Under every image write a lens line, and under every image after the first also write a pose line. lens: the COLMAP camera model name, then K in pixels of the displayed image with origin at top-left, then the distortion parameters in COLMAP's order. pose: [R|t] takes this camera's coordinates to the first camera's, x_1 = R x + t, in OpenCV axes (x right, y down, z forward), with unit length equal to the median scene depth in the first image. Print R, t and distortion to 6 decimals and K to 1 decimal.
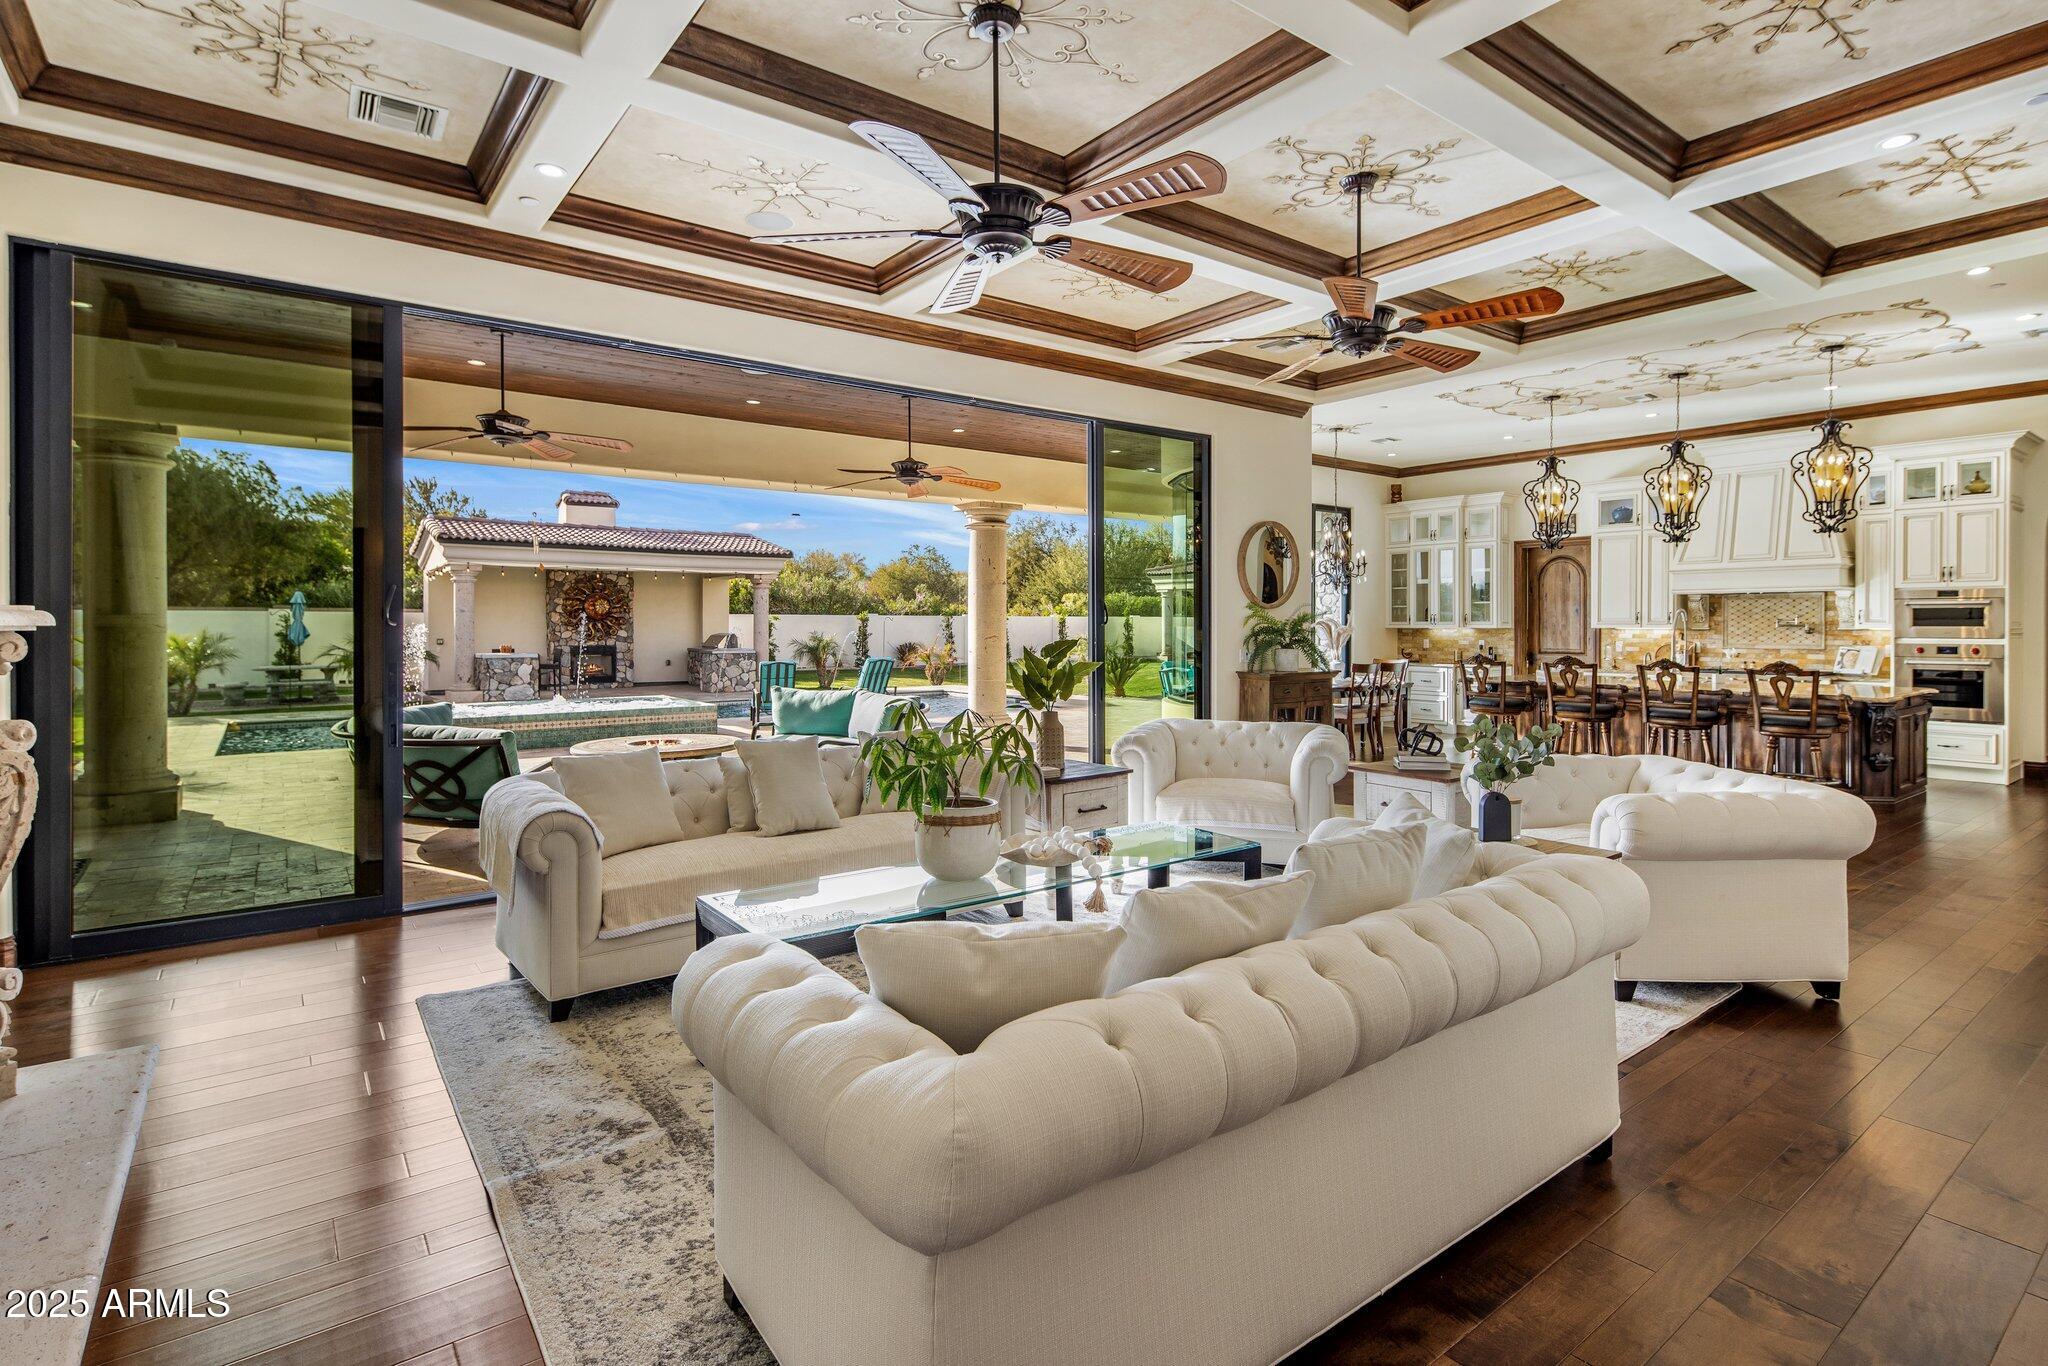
lens RADIAL K [[992.0, 0, 1029.7], [0, 992.0, 627.9], [0, 0, 1]] dist [0.016464, -0.007434]
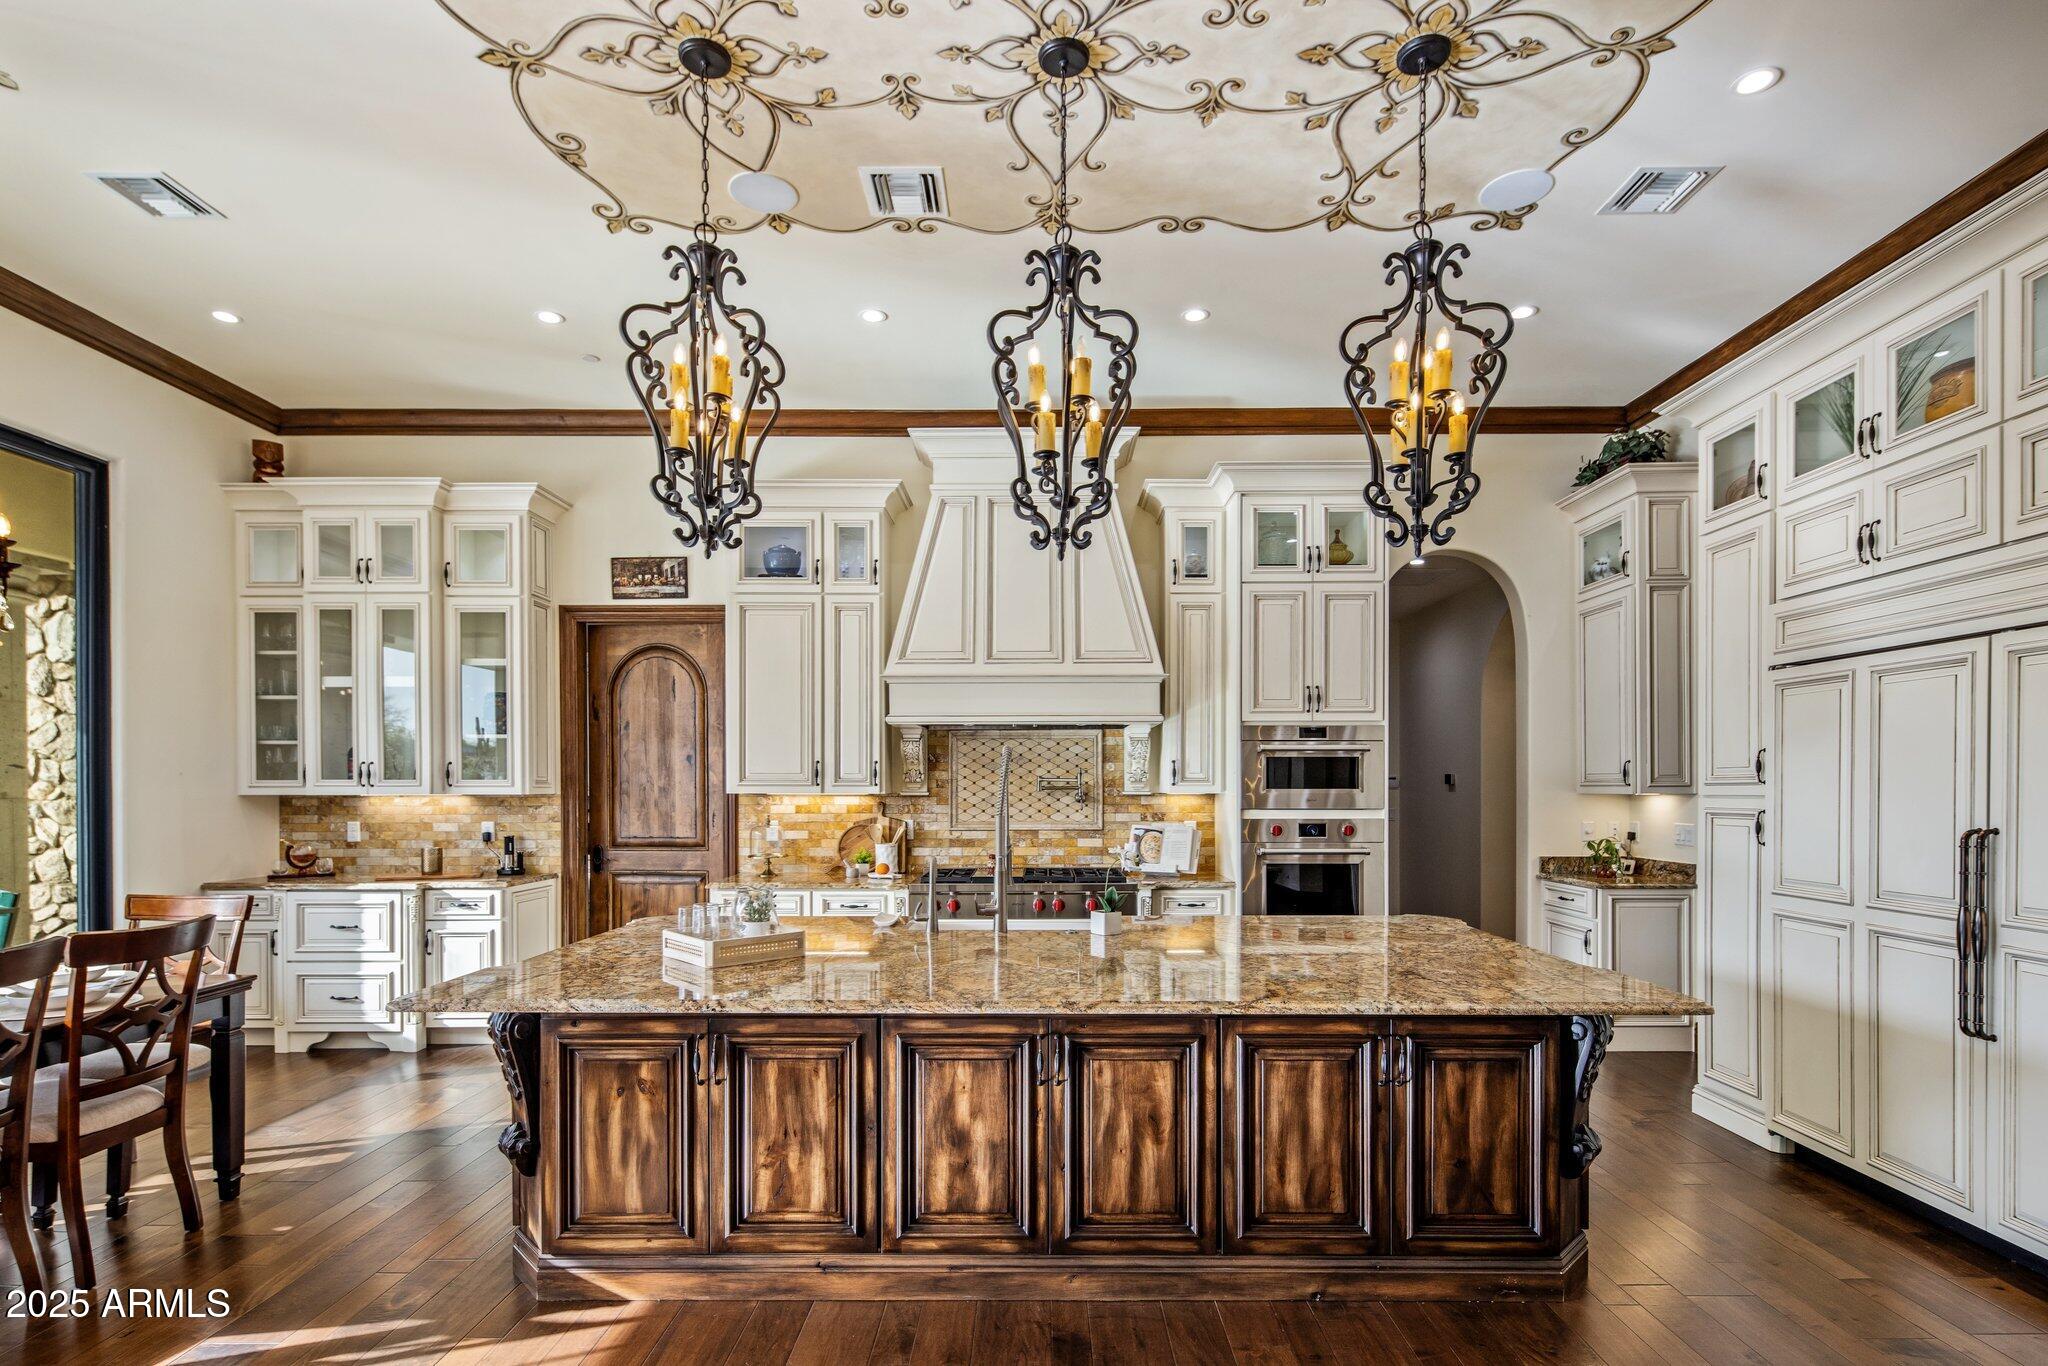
lens RADIAL K [[992.0, 0, 1020.5], [0, 992.0, 795.5], [0, 0, 1]] dist [0.016464, -0.007434]
pose [[0.608791, -0.007344, 0.793297, 0.258805], [0.003399, 0.999972, 0.006648, -0.001570], [-0.793323, -0.001351, 0.608799, 0.568236]]
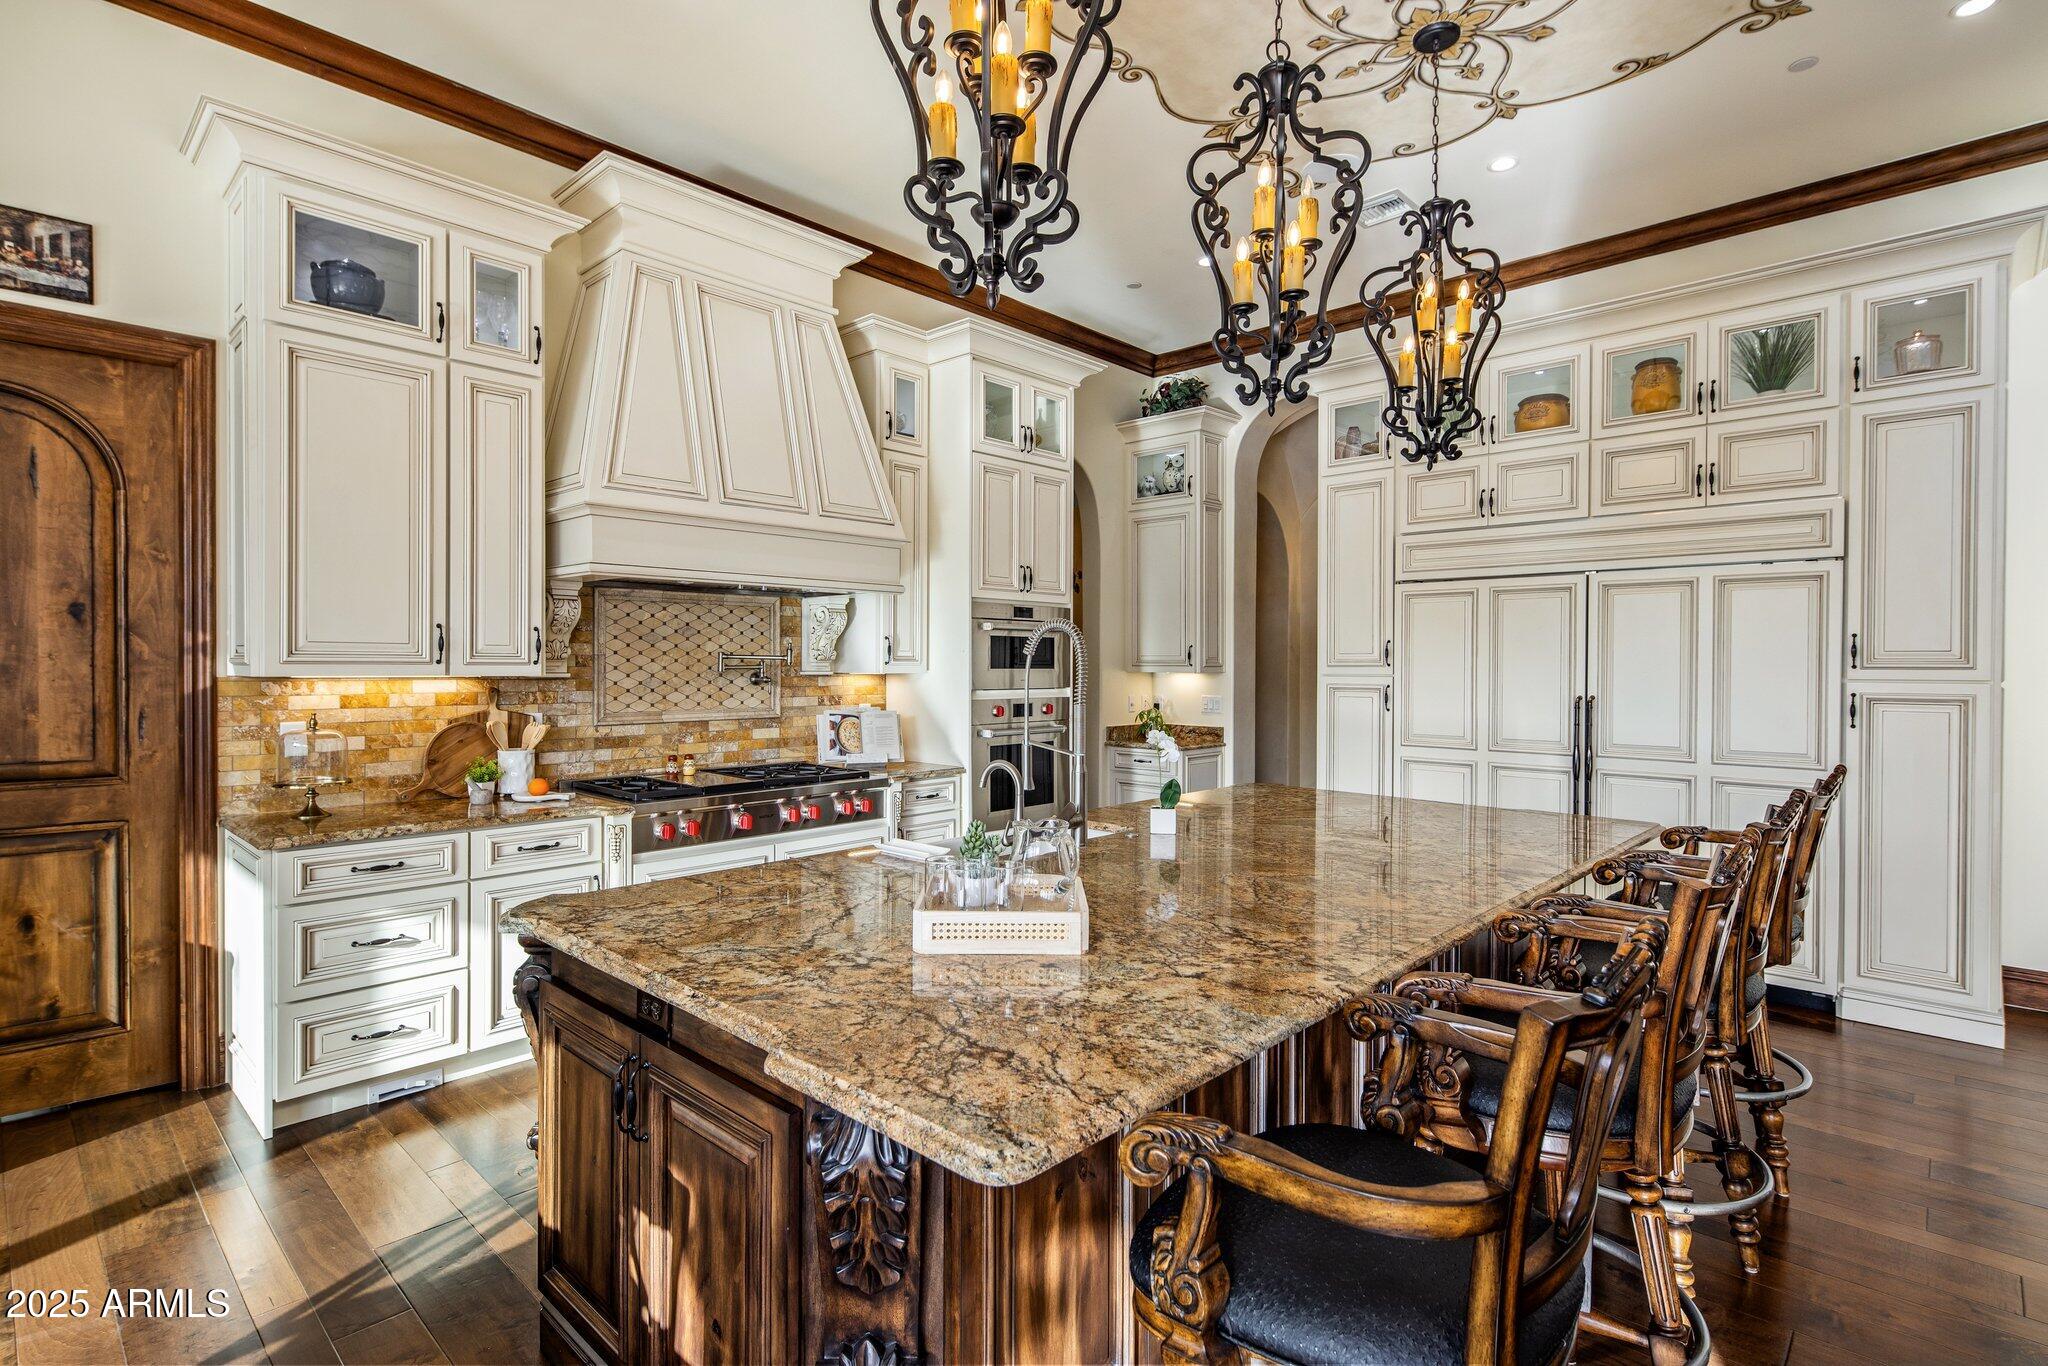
lens RADIAL K [[992.0, 0, 1020.1], [0, 992.0, 671.4], [0, 0, 1]] dist [0.016464, -0.007434]
pose [[-0.164627, -0.008143, 0.986322, 0.253208], [-0.000324, 0.999966, 0.008201, -0.003434], [-0.986356, 0.001031, -0.164624, 0.794568]]
